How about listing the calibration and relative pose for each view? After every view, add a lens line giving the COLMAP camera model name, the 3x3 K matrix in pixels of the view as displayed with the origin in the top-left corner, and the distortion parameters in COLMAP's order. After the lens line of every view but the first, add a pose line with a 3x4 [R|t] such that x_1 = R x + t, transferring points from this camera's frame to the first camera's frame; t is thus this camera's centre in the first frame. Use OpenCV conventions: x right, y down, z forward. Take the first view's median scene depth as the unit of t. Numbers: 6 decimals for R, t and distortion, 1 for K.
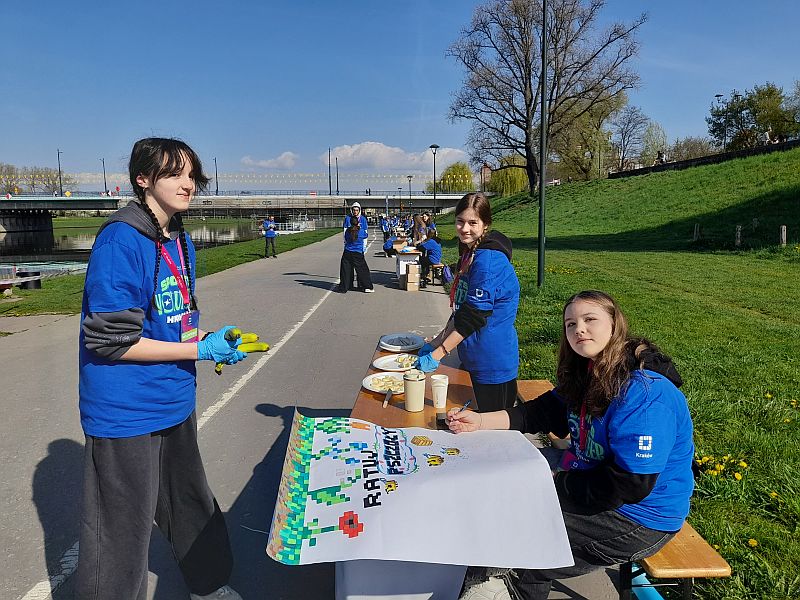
lens RADIAL K [[595.4, 0, 400.0], [0, 595.4, 300.0], [0, 0, 1]] dist [0.049260, -0.000149]
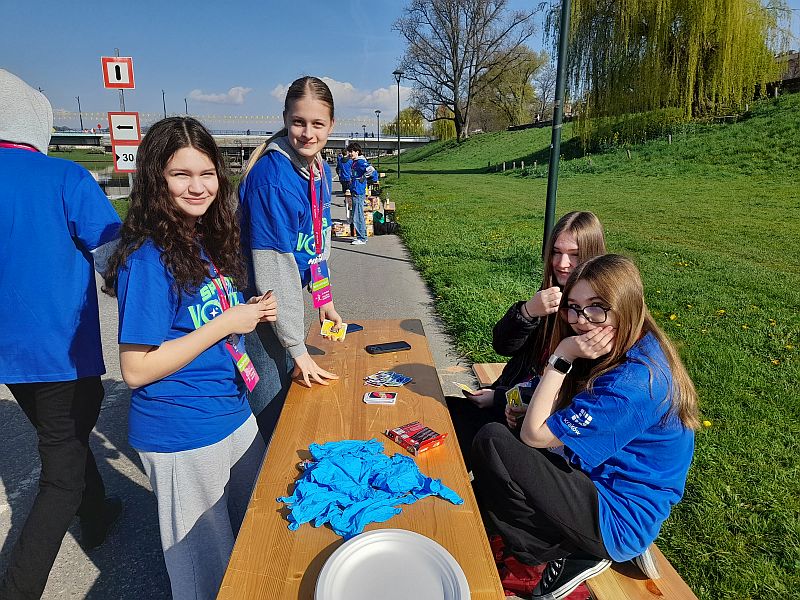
lens RADIAL K [[595.4, 0, 400.0], [0, 595.4, 300.0], [0, 0, 1]] dist [0.049260, -0.000149]
pose [[0.997206, -0.003155, 0.074640, -0.003240], [-0.003933, 0.995505, 0.094625, 0.035914], [-0.074603, -0.094654, 0.992711, -0.247135]]
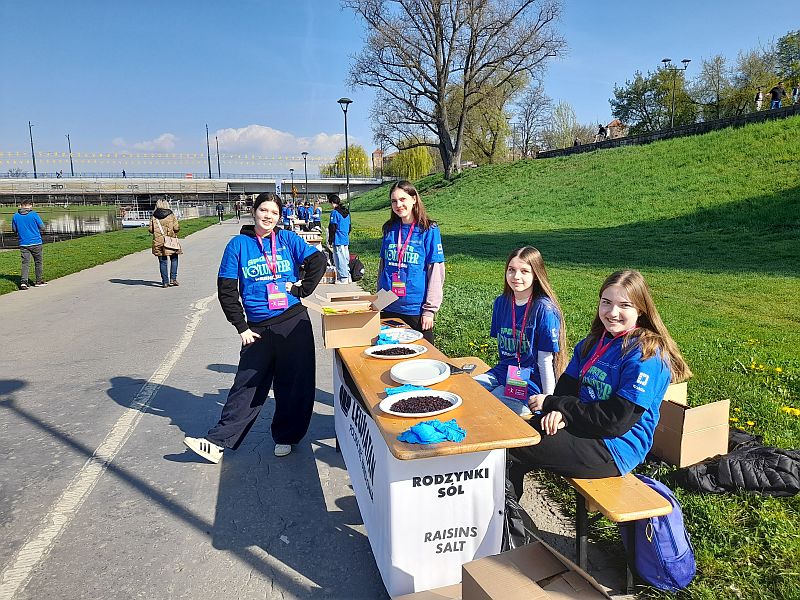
lens RADIAL K [[595.4, 0, 400.0], [0, 595.4, 300.0], [0, 0, 1]] dist [0.049260, -0.000149]
pose [[0.984304, -0.033888, 0.173196, -0.002288], [0.029957, 0.999232, 0.025261, -0.016793], [-0.173919, -0.019677, 0.984563, 0.117111]]
